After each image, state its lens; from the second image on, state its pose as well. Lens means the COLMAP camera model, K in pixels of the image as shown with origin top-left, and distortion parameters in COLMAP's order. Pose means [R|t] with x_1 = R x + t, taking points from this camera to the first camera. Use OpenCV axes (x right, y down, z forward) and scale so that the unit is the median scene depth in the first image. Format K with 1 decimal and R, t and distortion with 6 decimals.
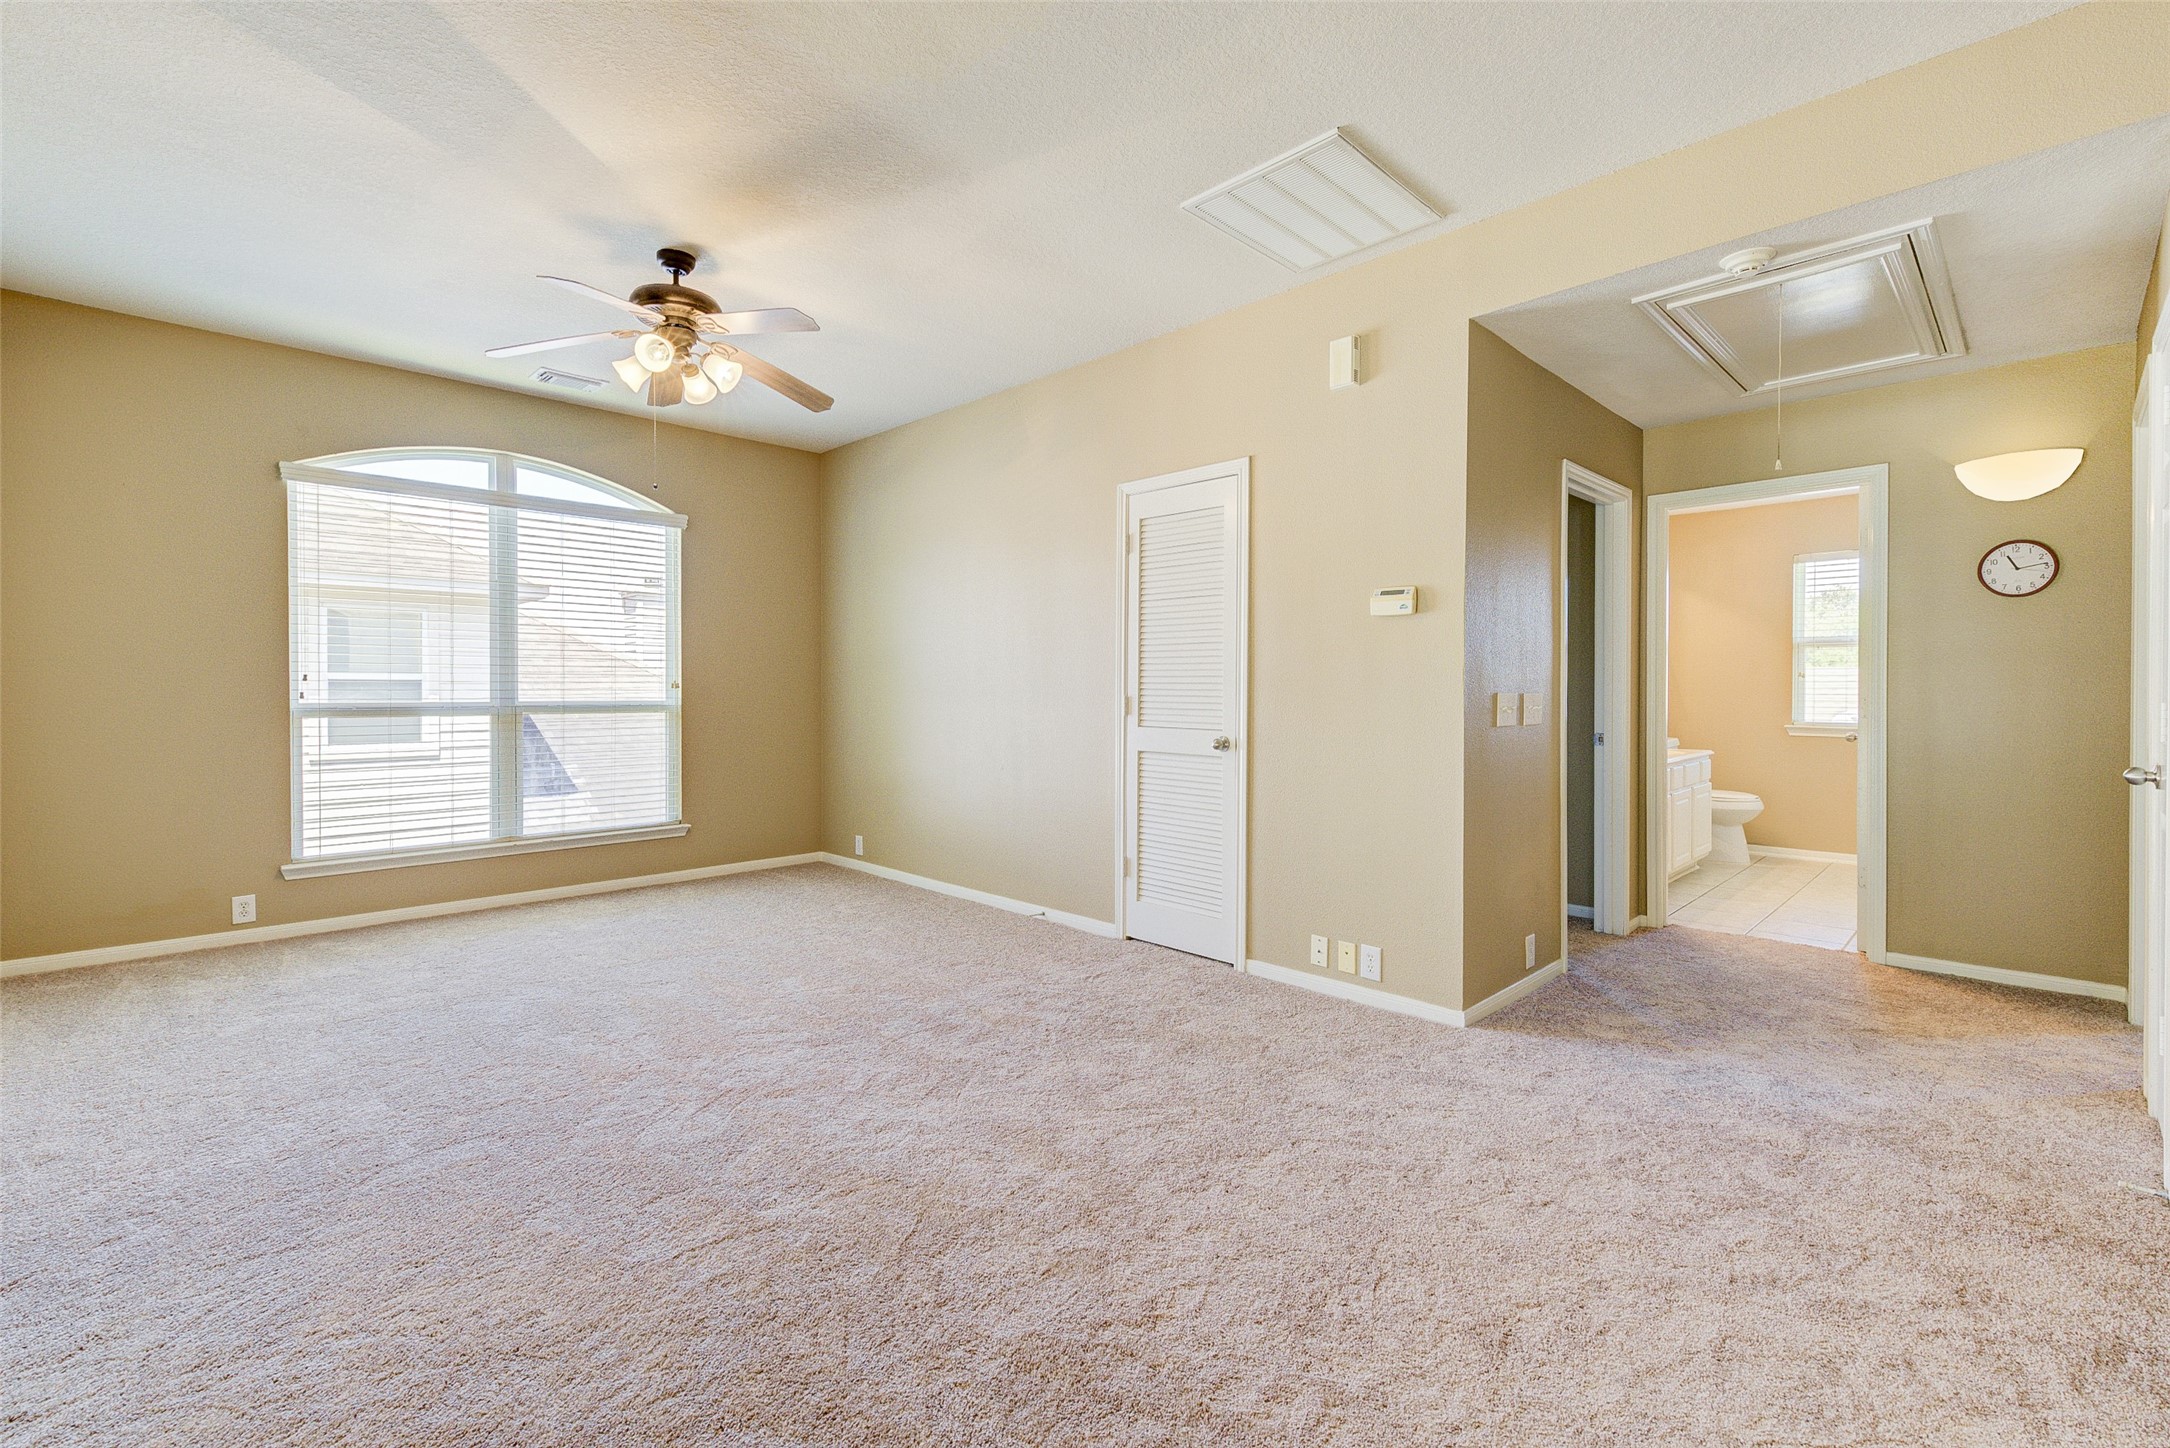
lens RADIAL K [[960.4, 0, 1075.1], [0, 960.4, 702.8], [0, 0, 1]] dist [0.020840, -0.006359]
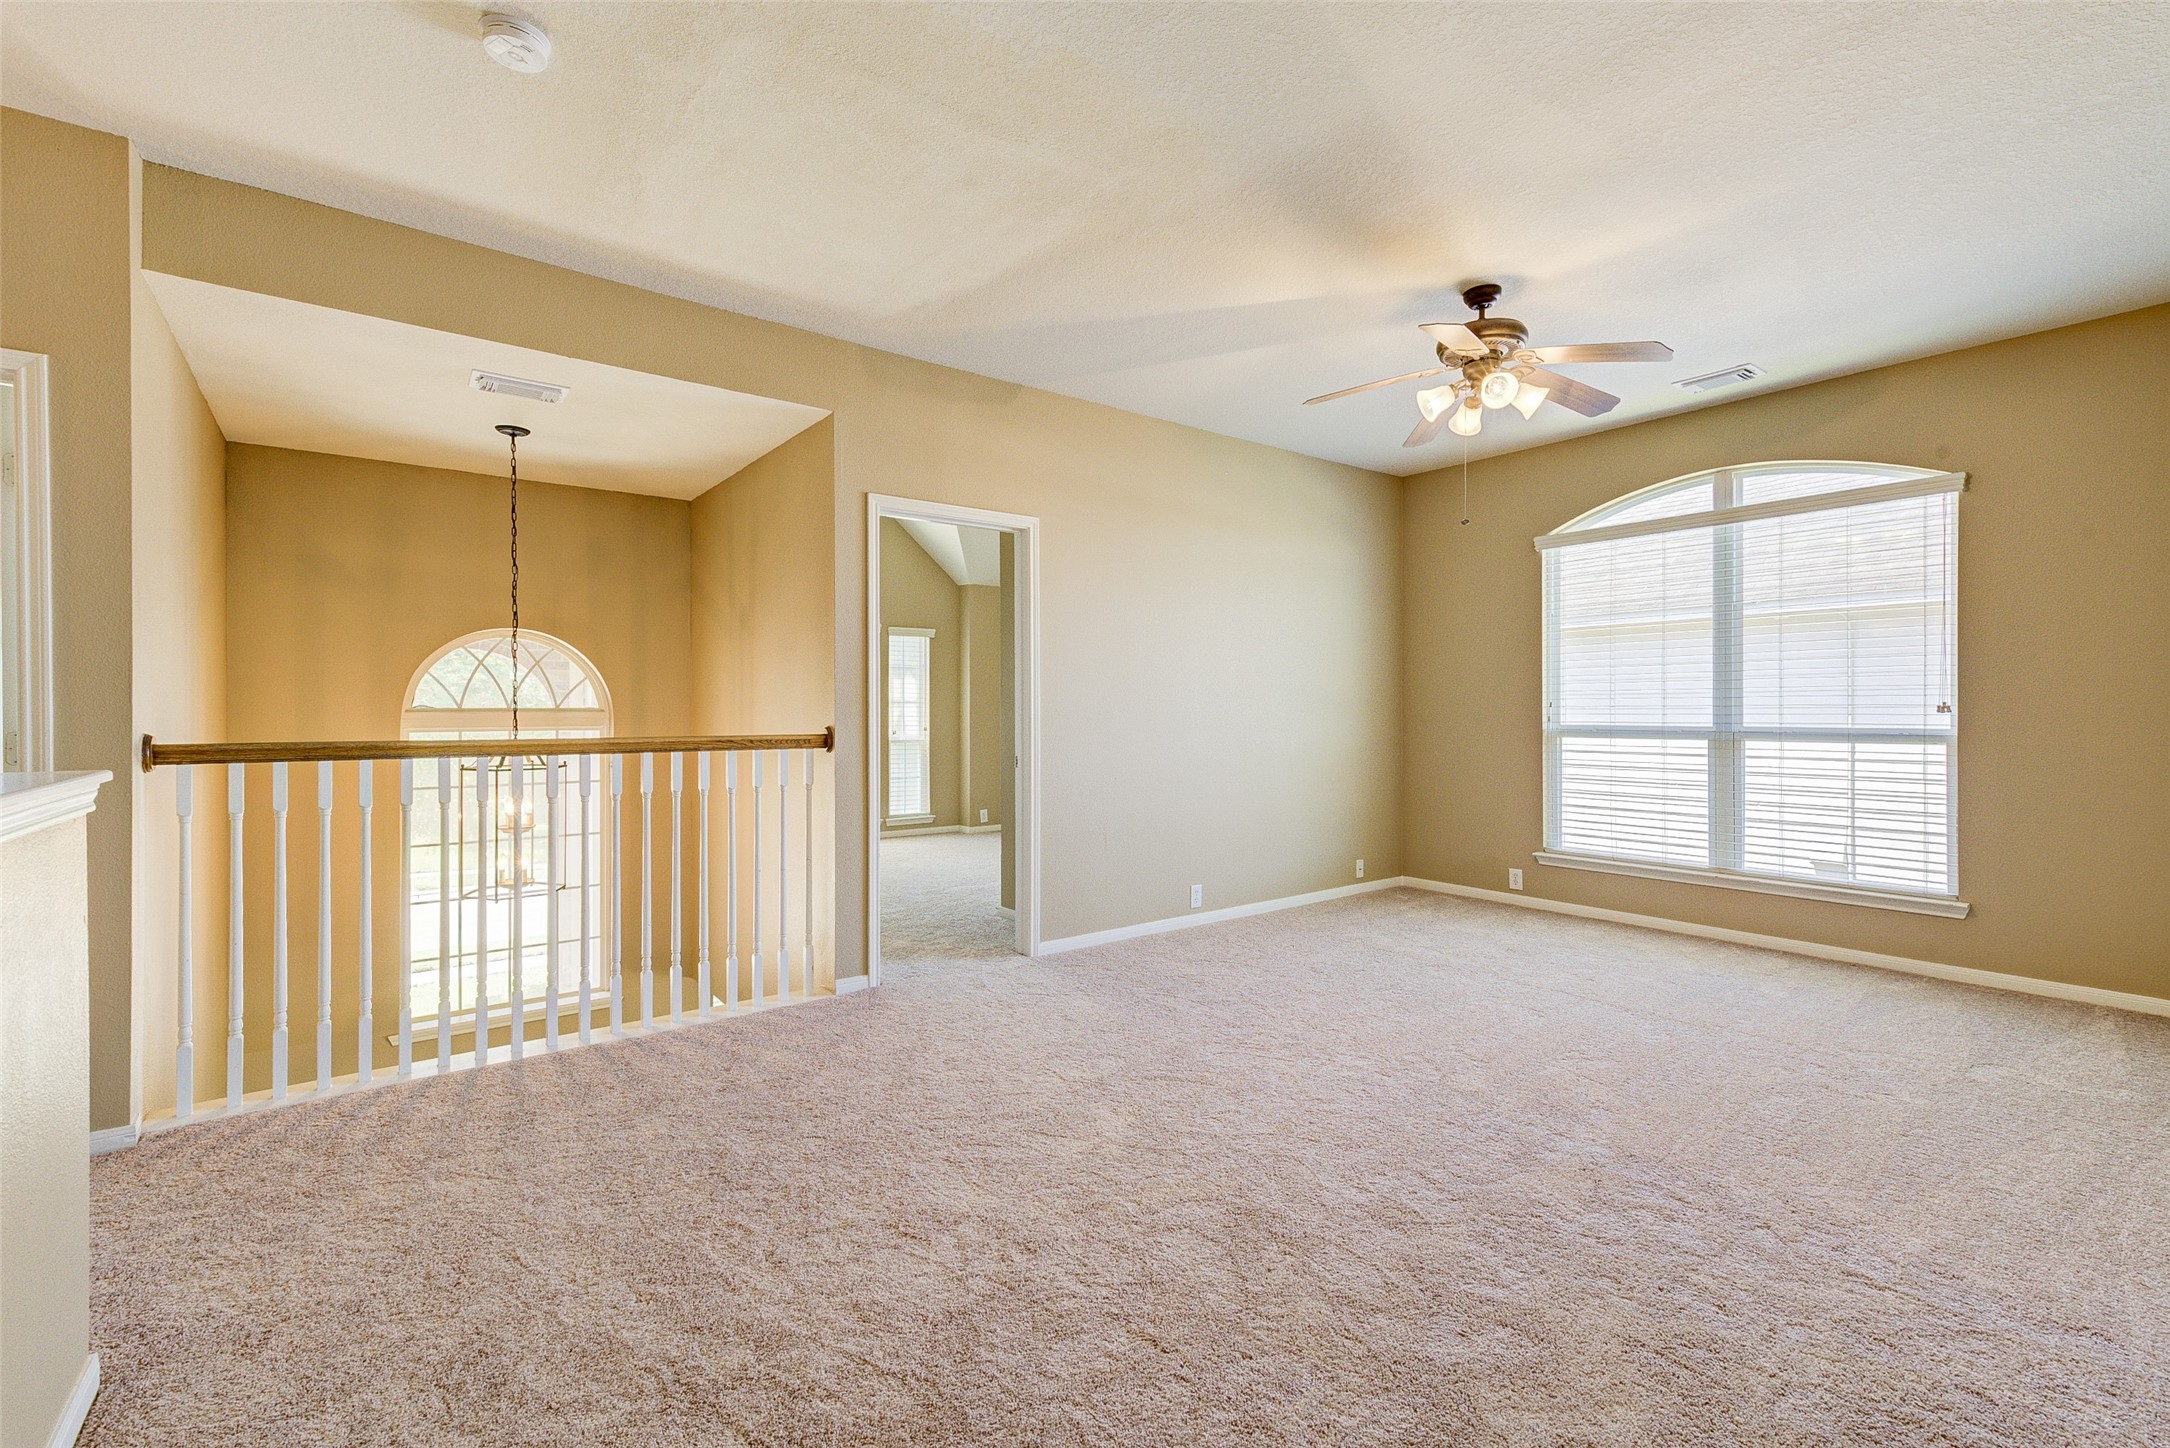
lens RADIAL K [[960.4, 0, 1084.8], [0, 960.4, 711.2], [0, 0, 1]] dist [0.020840, -0.006359]
pose [[-0.130759, -0.000657, -0.991414, 0.451948], [-0.008052, 0.999967, 0.000399, -0.011462], [0.991381, 0.008036, -0.130760, 0.501776]]
